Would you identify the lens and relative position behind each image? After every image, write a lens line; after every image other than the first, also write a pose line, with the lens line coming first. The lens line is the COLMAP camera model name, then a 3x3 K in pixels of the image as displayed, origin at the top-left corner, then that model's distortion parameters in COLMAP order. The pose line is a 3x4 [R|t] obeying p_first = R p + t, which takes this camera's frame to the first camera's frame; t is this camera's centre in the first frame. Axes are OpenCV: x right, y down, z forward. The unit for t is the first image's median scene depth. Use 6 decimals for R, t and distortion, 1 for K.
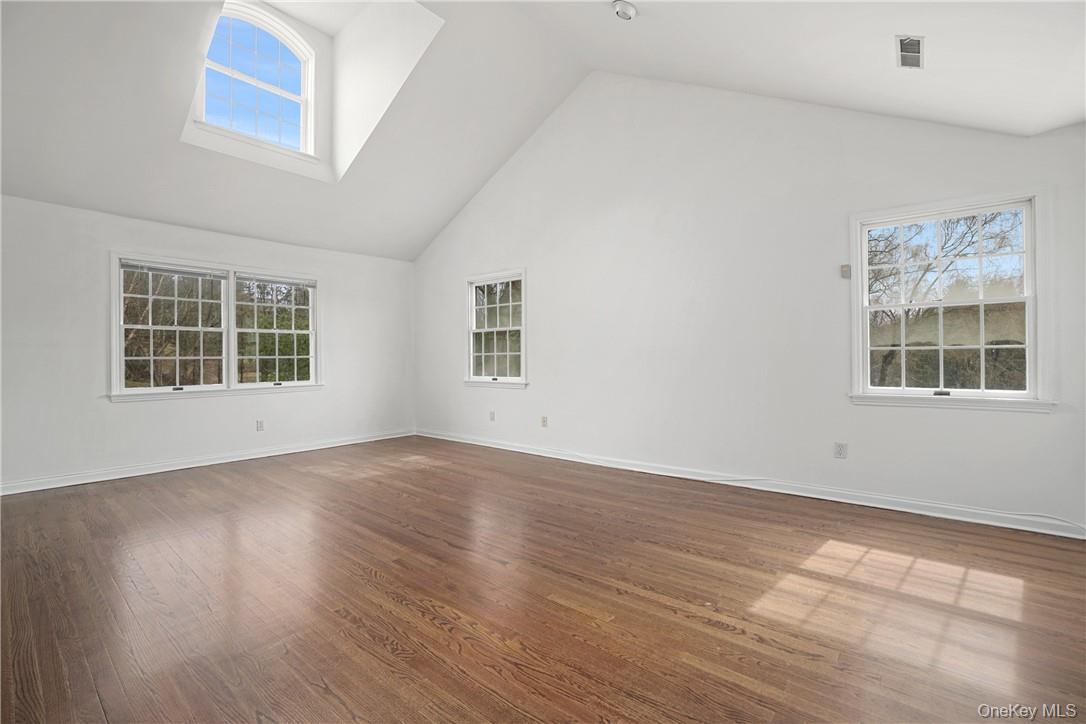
lens RADIAL K [[482.3, 0, 543.5], [0, 482.3, 354.0], [0, 0, 1]] dist [-0.063714, 0.020803]
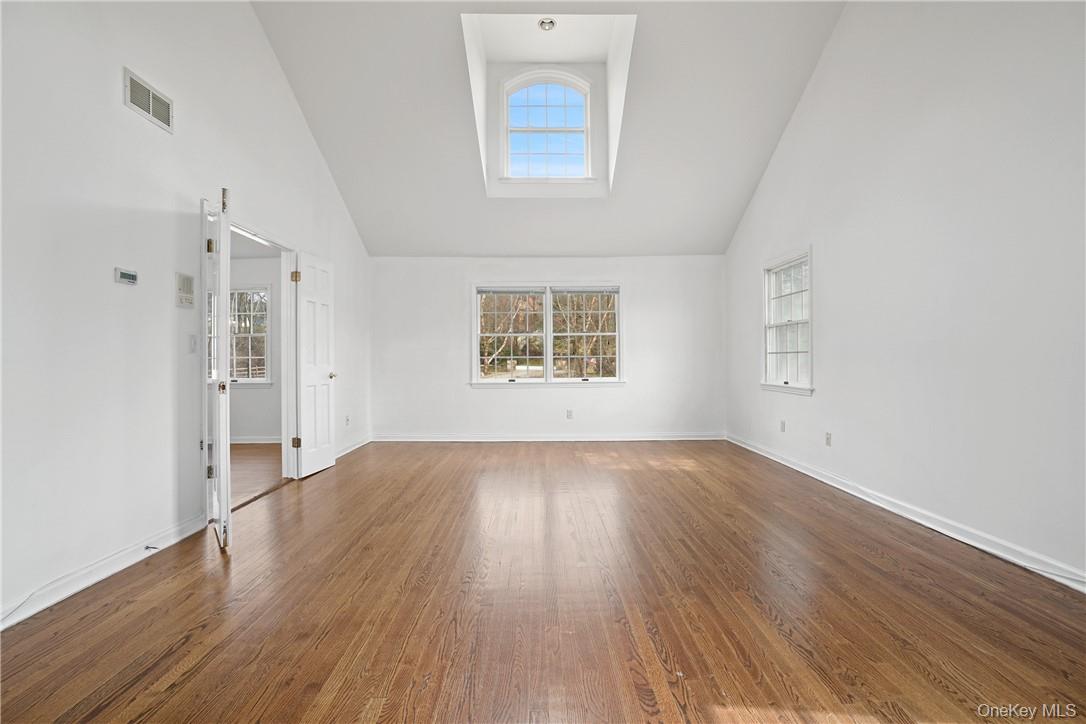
lens RADIAL K [[513.6, 0, 540.6], [0, 513.6, 354.5], [0, 0, 1]] dist [-0.027638, 0.001049]
pose [[0.627710, -0.005378, -0.778428, 0.440398], [0.006153, 0.999979, -0.001947, 0.004053], [0.778423, -0.003567, 0.627730, 0.157803]]
